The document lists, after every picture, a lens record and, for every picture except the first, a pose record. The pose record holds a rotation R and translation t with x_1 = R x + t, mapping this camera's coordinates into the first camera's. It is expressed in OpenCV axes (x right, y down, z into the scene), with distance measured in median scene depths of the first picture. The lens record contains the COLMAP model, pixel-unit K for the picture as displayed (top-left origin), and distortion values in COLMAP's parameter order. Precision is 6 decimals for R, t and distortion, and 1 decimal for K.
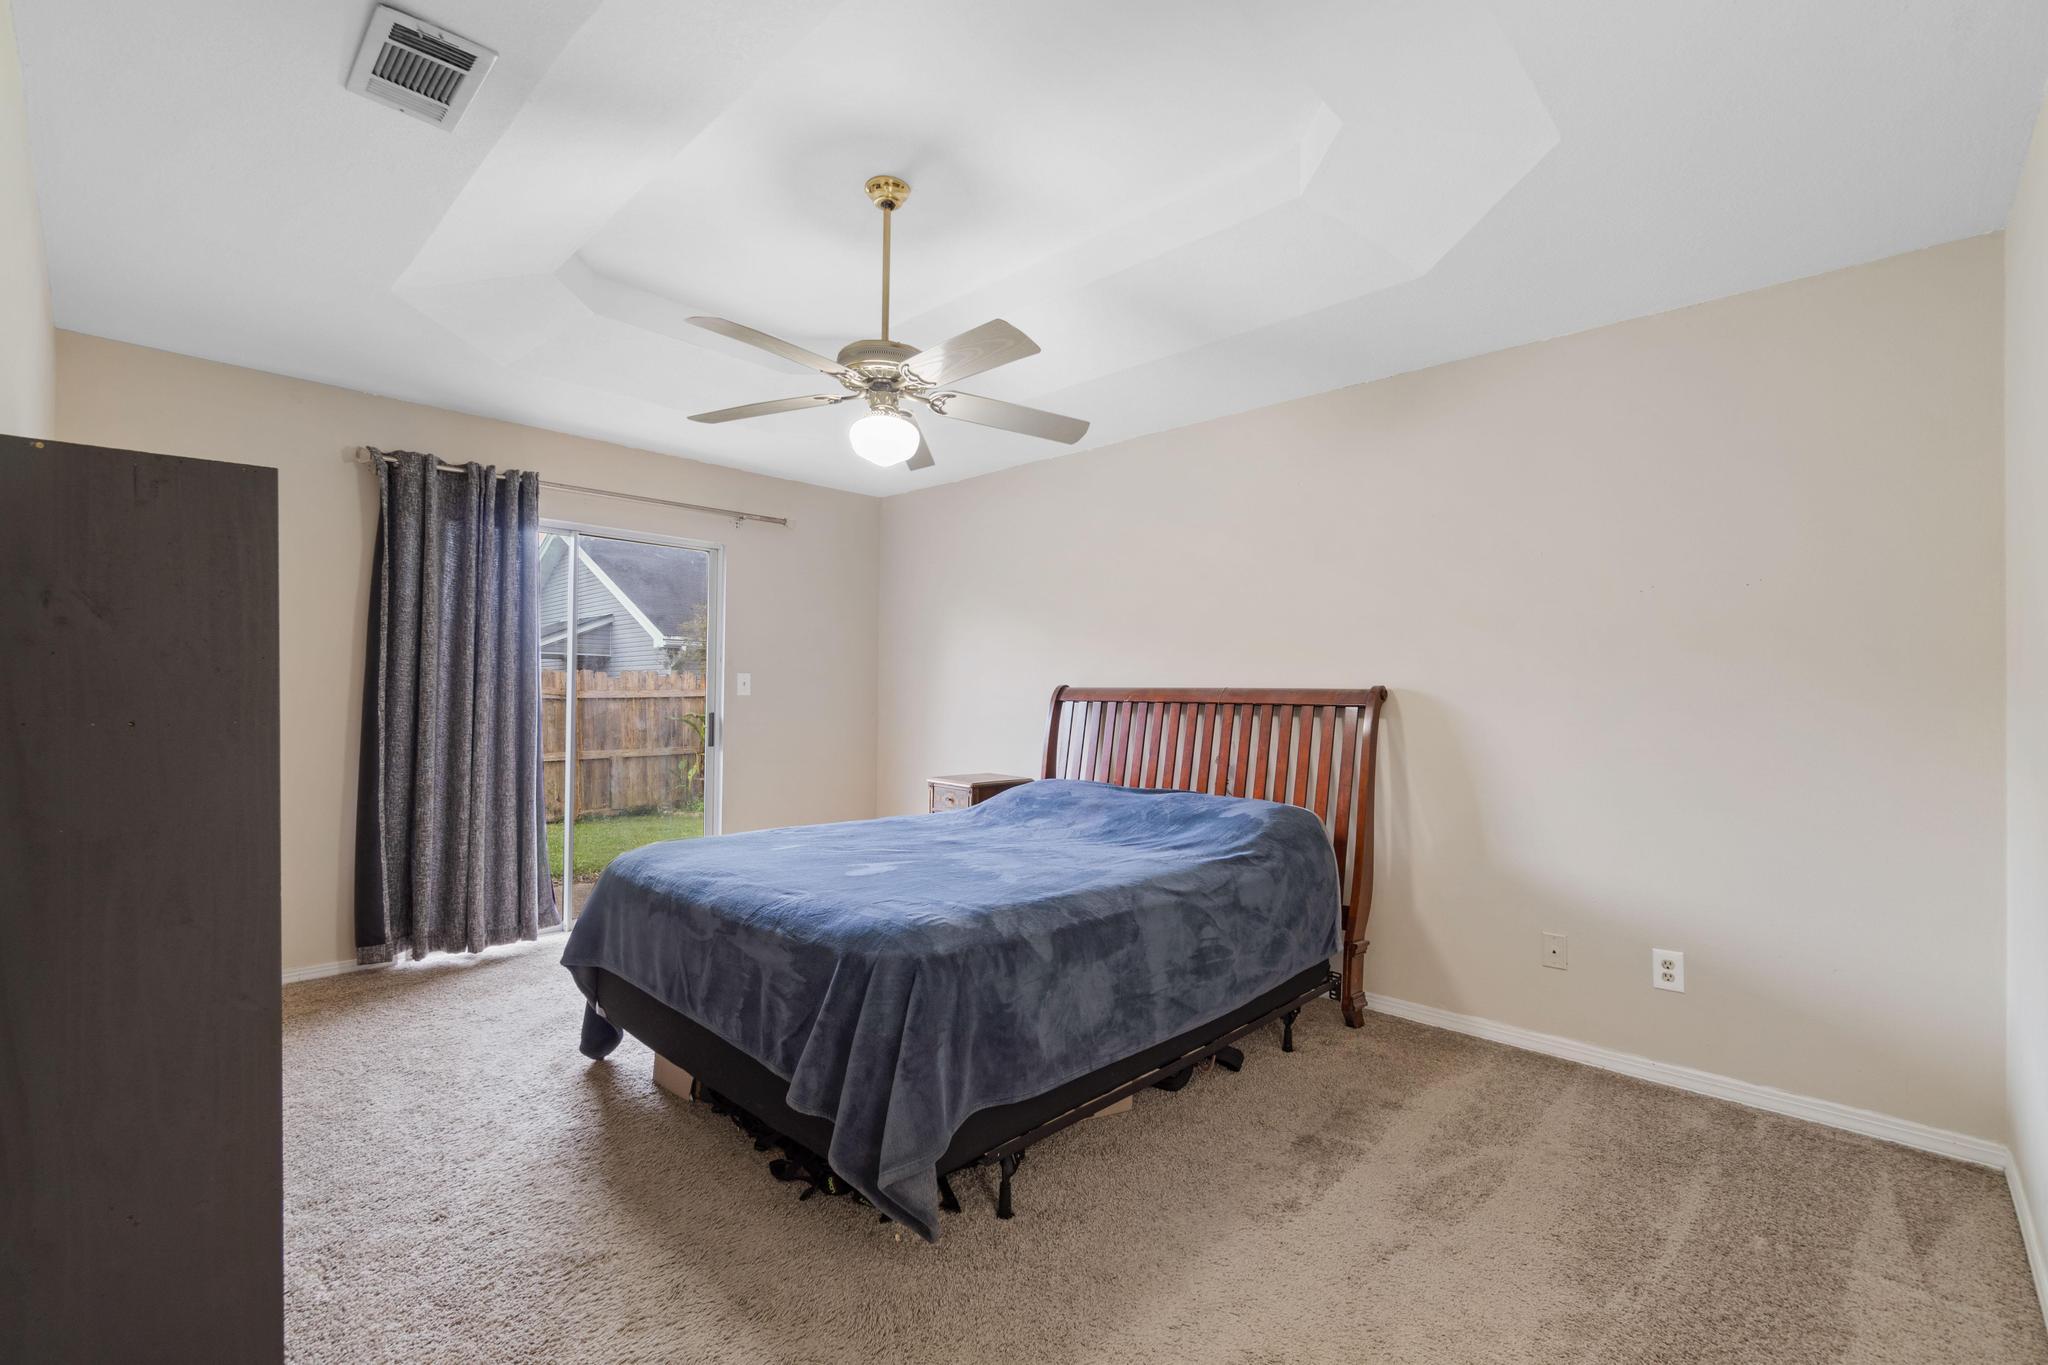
lens RADIAL K [[895.2, 0, 1010.8], [0, 895.2, 692.2], [0, 0, 1]] dist [-0.001816, 0.000124]
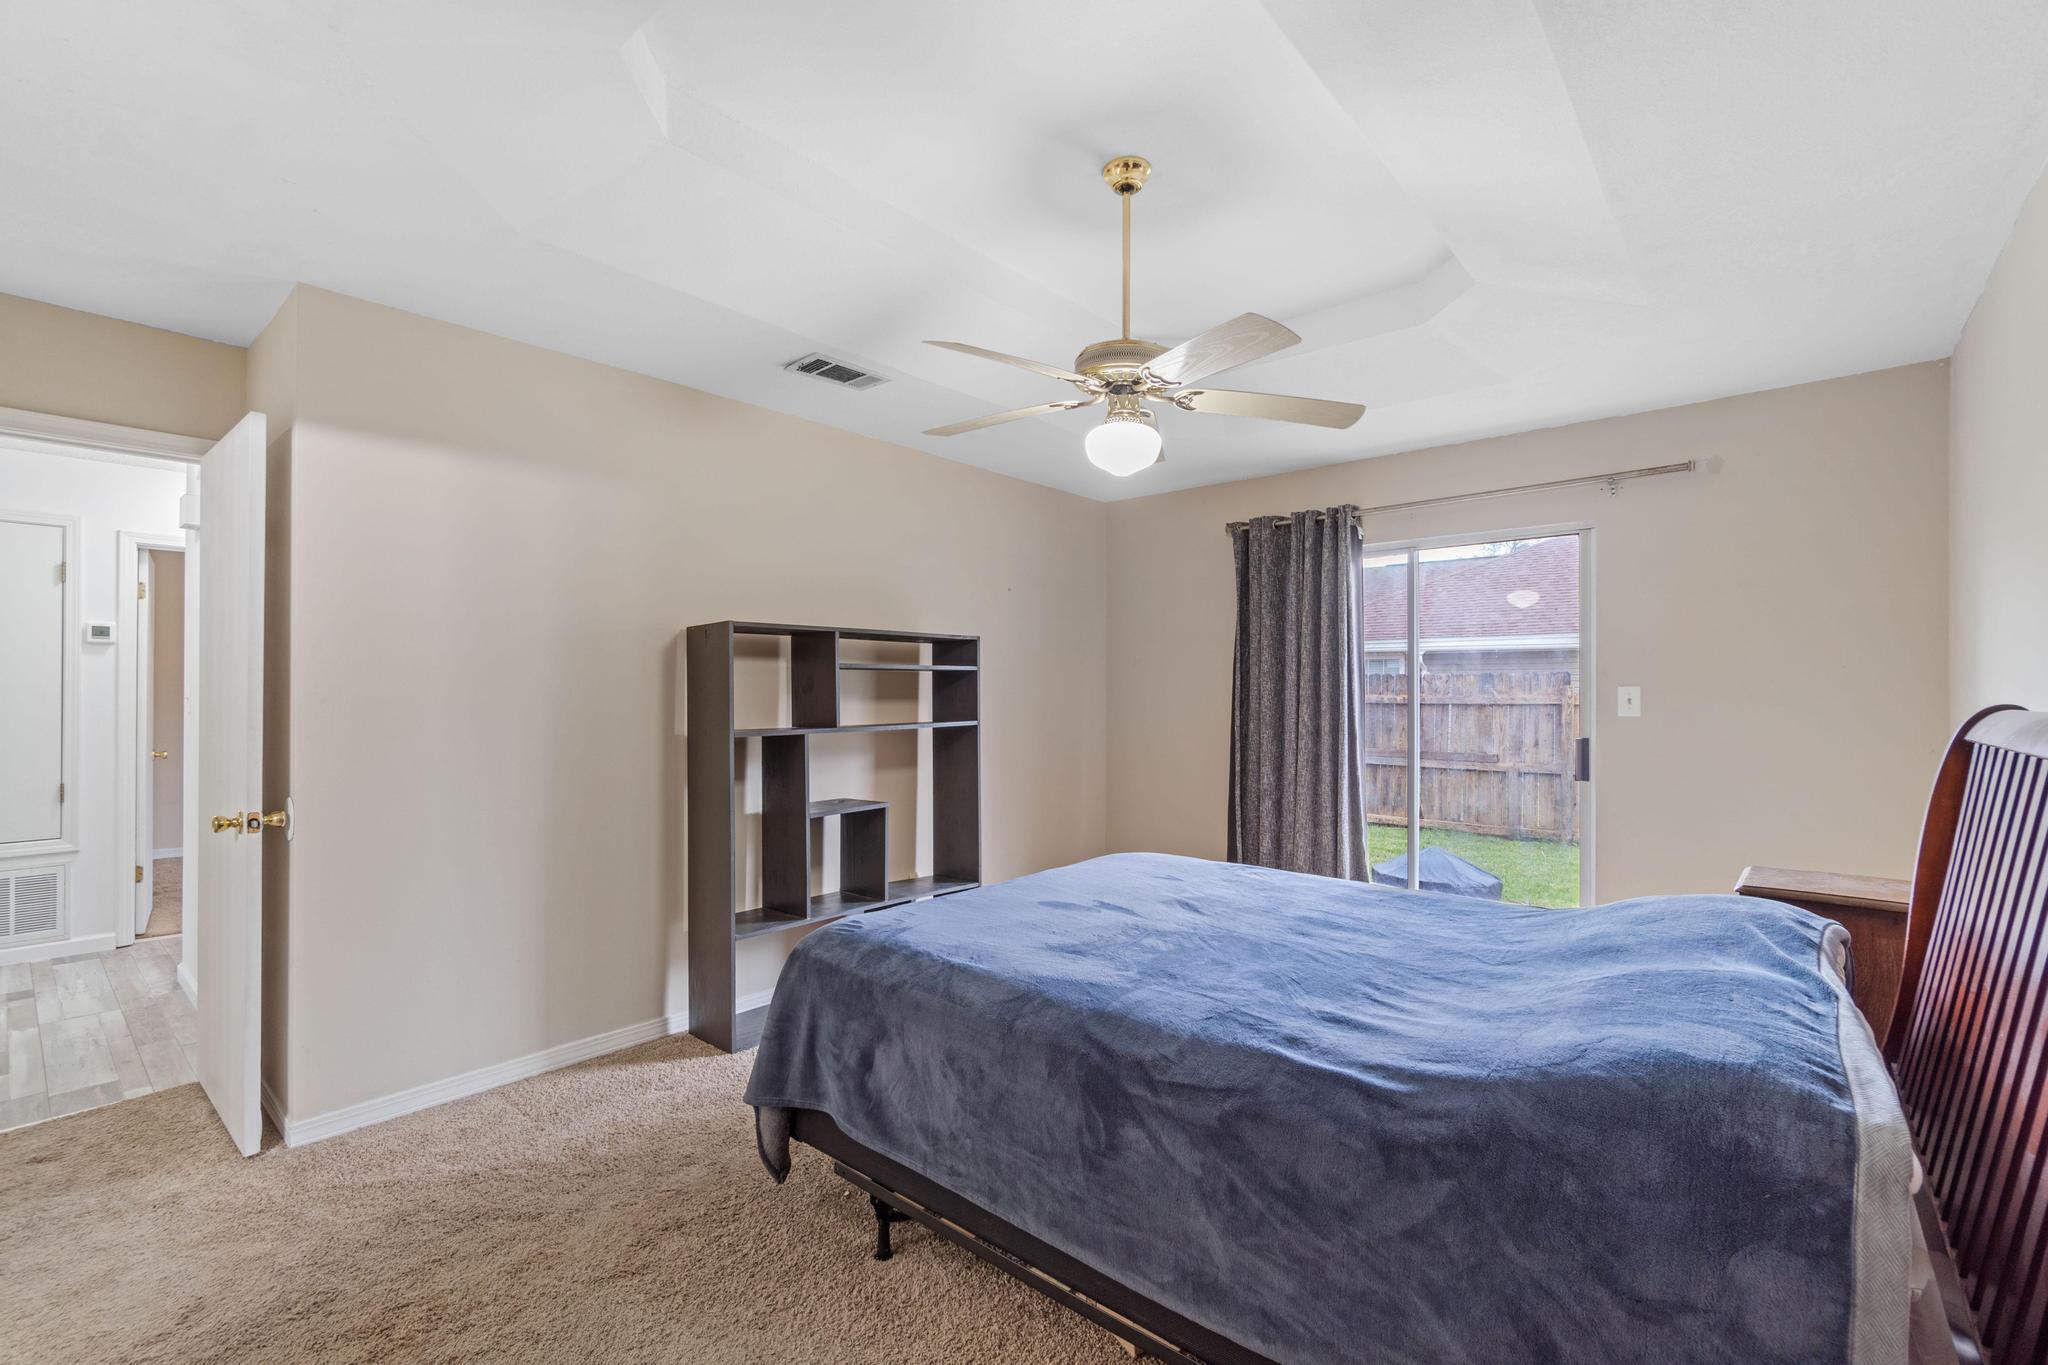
lens RADIAL K [[895.2, 0, 1010.8], [0, 895.2, 692.2], [0, 0, 1]] dist [-0.001816, 0.000124]
pose [[0.062281, -0.010523, -0.998003, 0.530299], [0.005820, 0.999931, -0.010180, -0.015848], [0.998042, -0.005175, 0.062337, 0.574462]]
